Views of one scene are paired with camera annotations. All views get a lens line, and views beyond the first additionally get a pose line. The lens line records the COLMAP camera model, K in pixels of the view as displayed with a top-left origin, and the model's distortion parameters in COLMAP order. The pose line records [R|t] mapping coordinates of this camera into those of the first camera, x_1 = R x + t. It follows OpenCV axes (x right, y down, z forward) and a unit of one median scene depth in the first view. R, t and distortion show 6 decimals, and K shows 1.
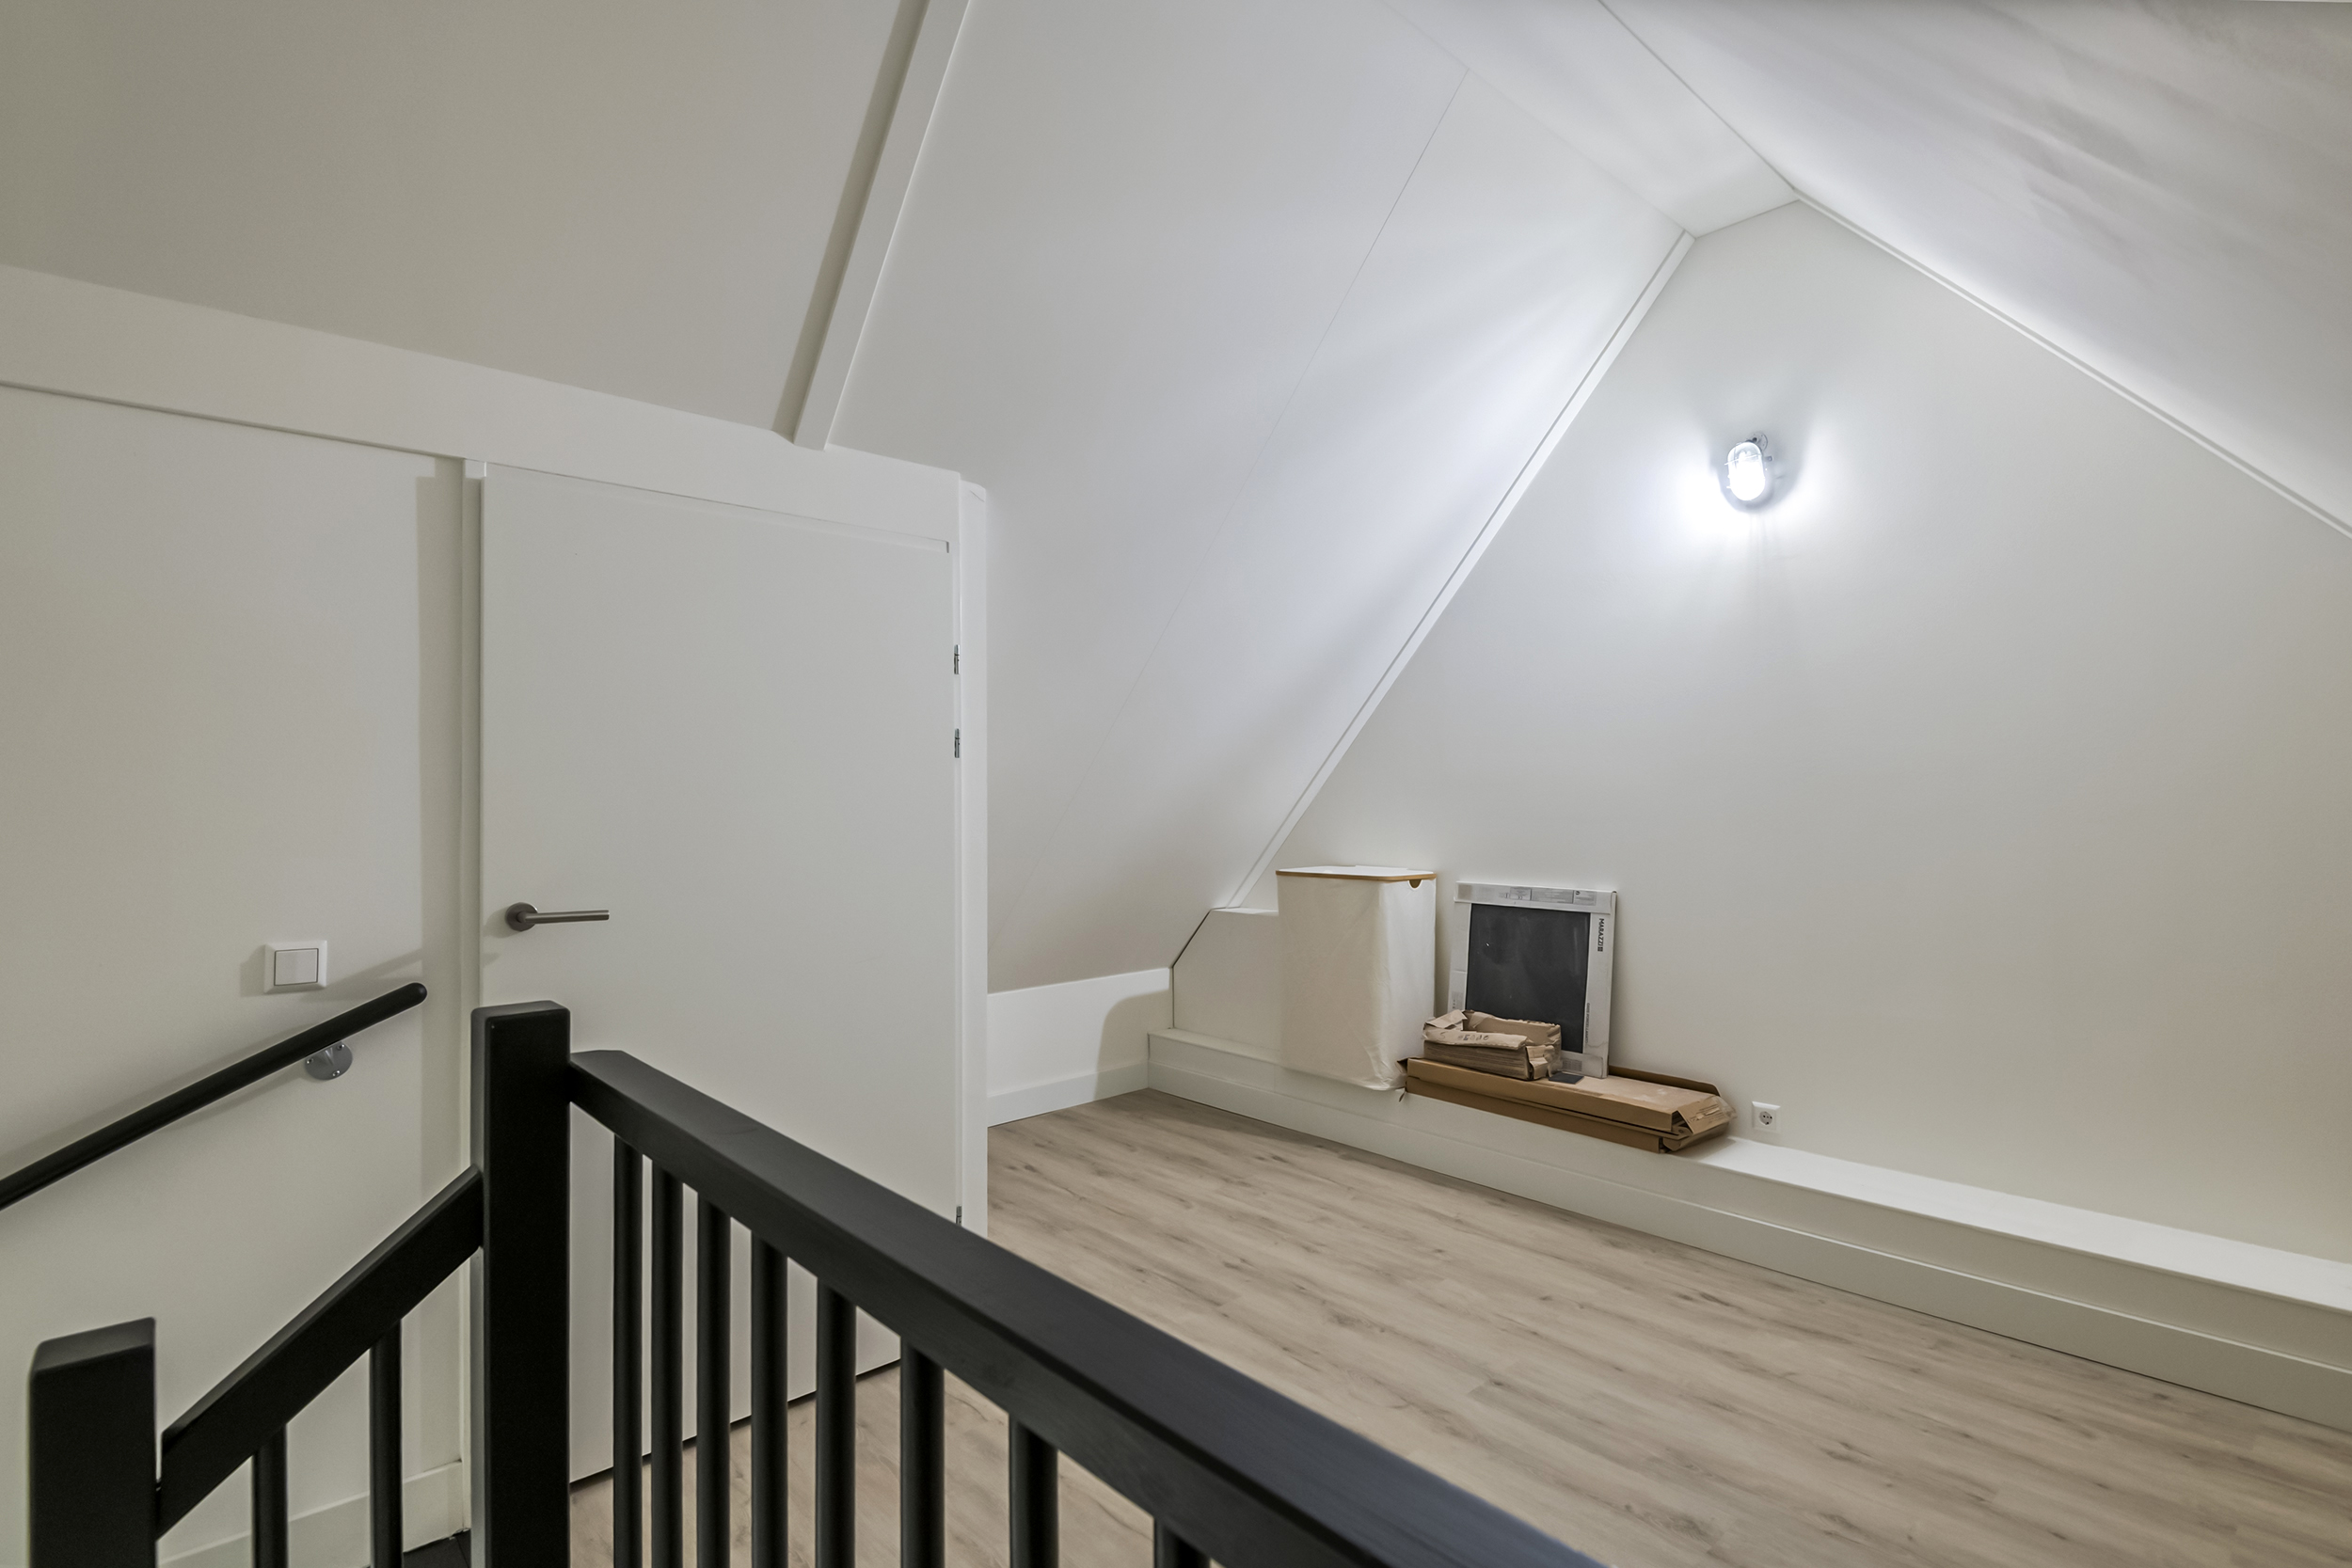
lens RADIAL K [[1097.4, 0, 1174.1], [0, 1097.4, 800.6], [0, 0, 1]] dist [-0.001081, -0.001126]
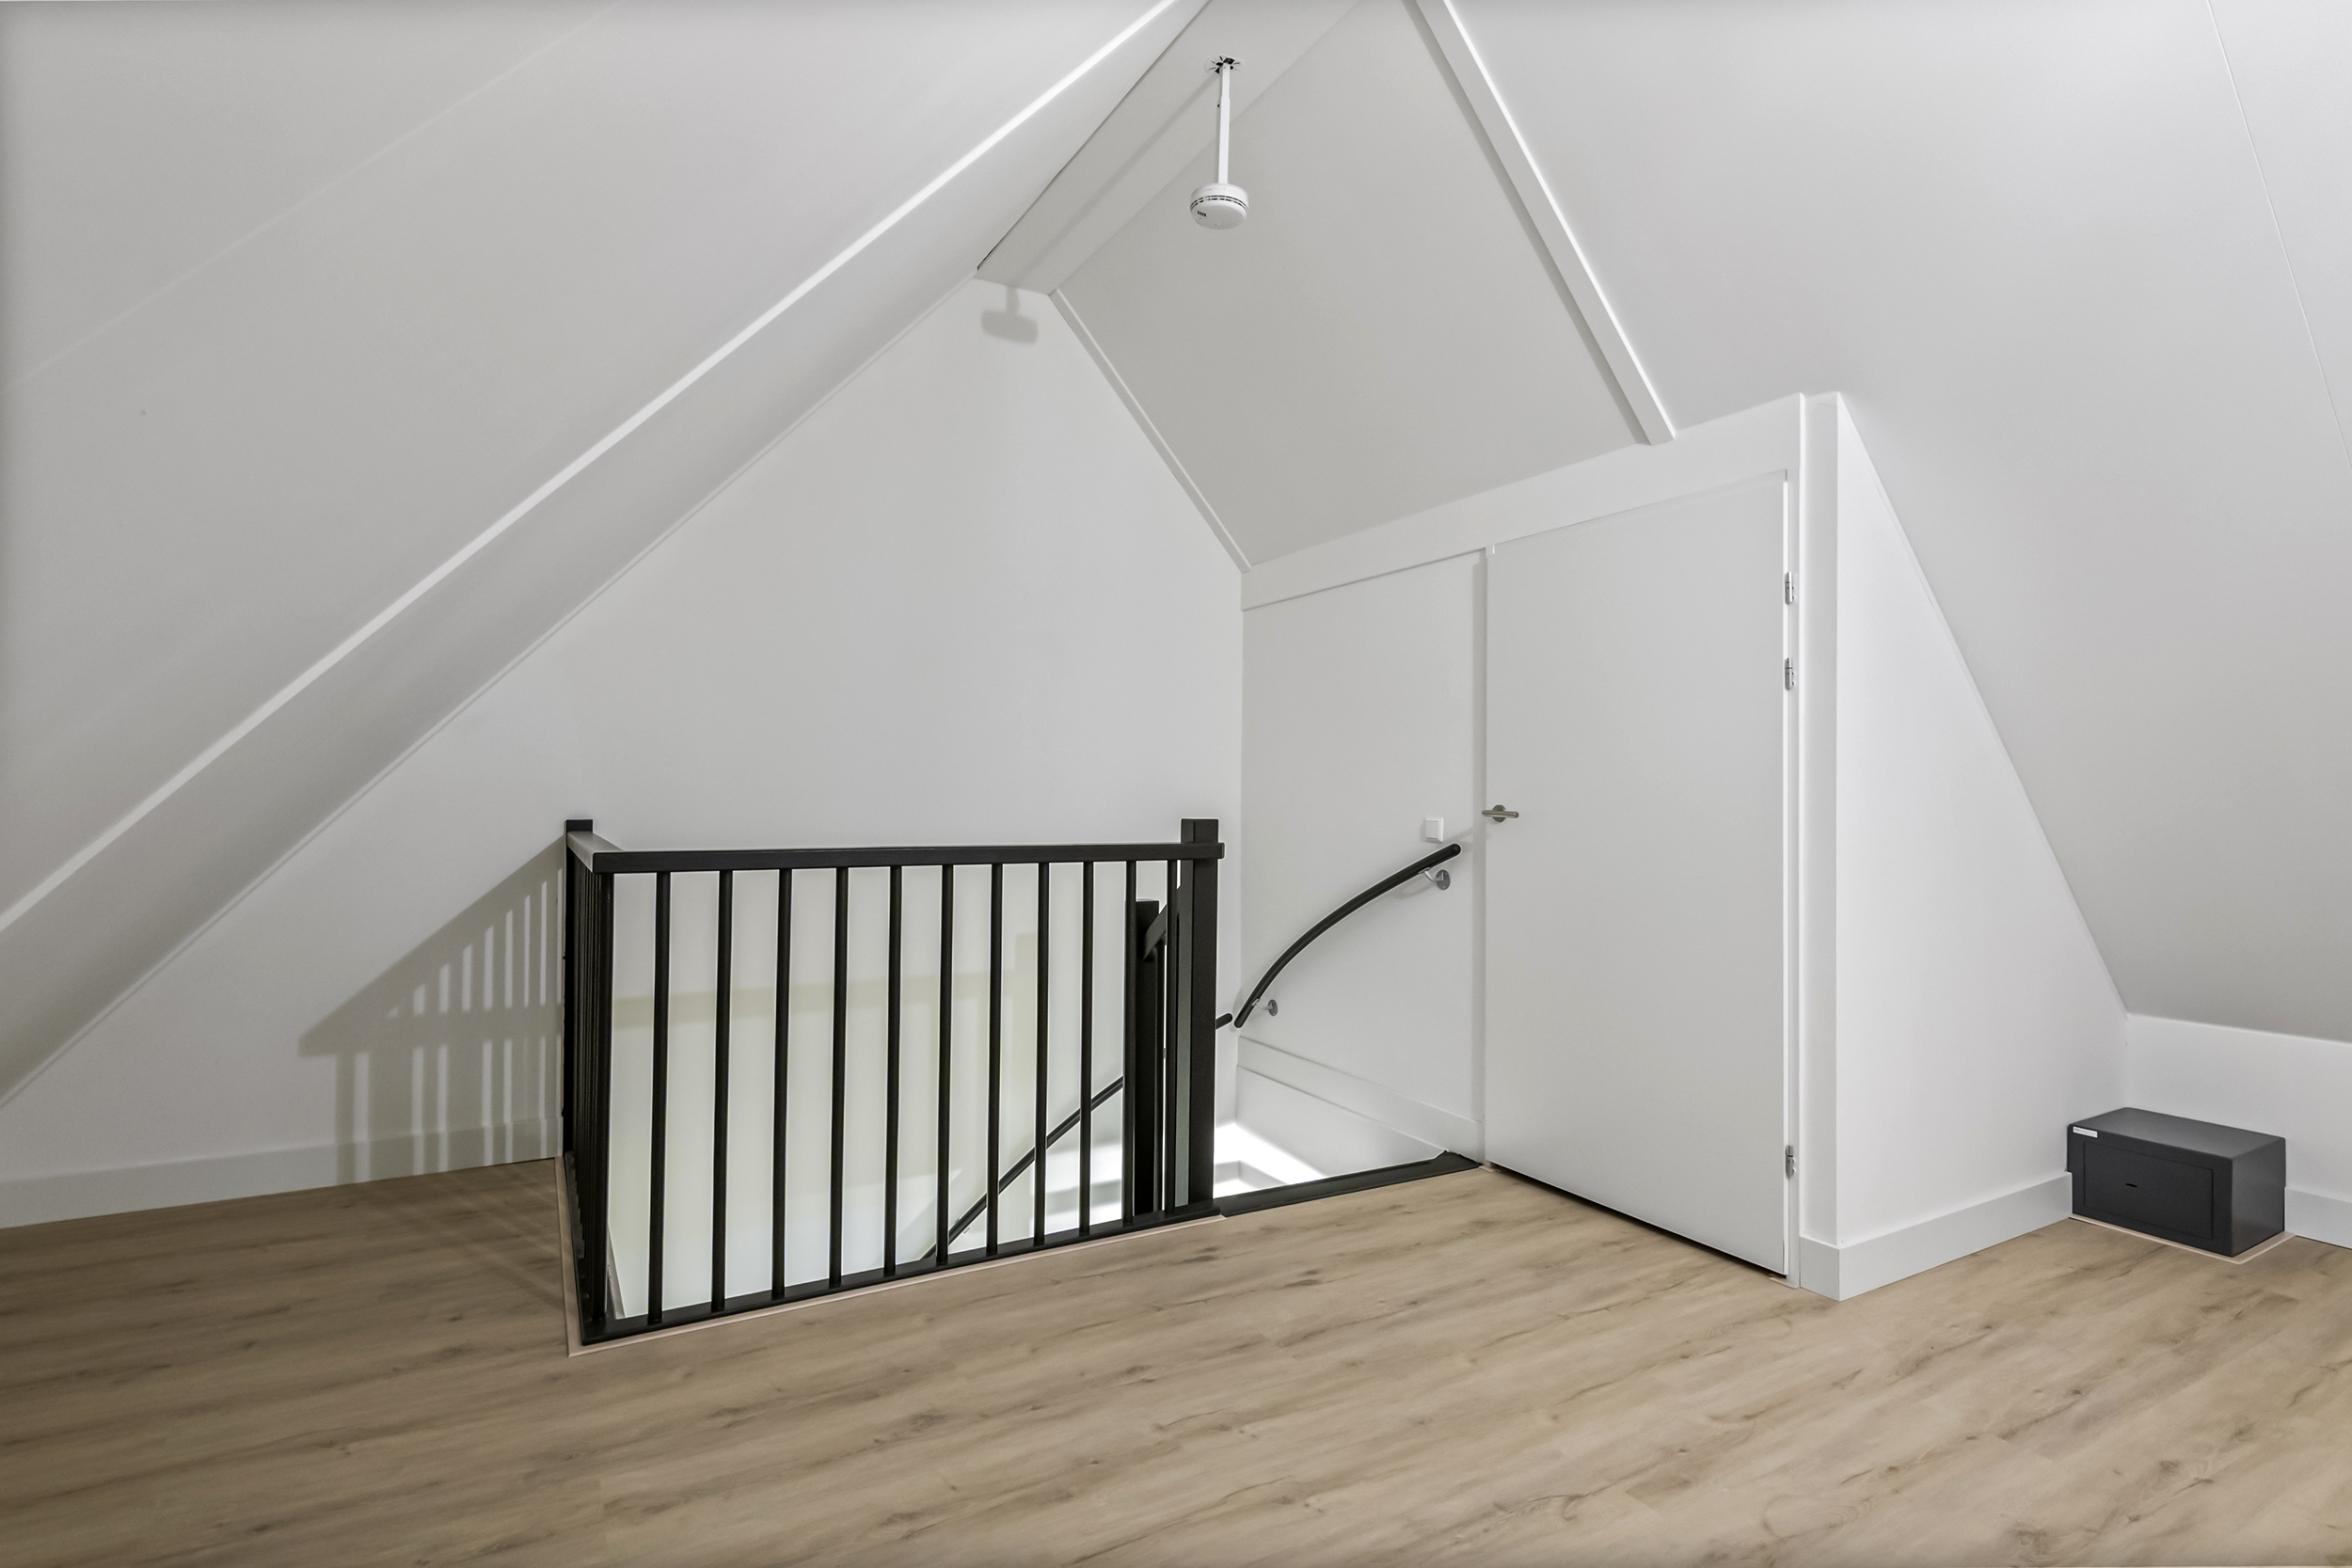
lens RADIAL K [[1143.5, 0, 1164.3], [0, 1143.5, 781.8], [0, 0, 1]] dist [-0.008599, -0.003907]
pose [[-0.237318, -0.005100, -0.971419, 1.033409], [0.001329, 0.999984, -0.005575, 0.057636], [0.971431, -0.002614, -0.237307, 0.783843]]
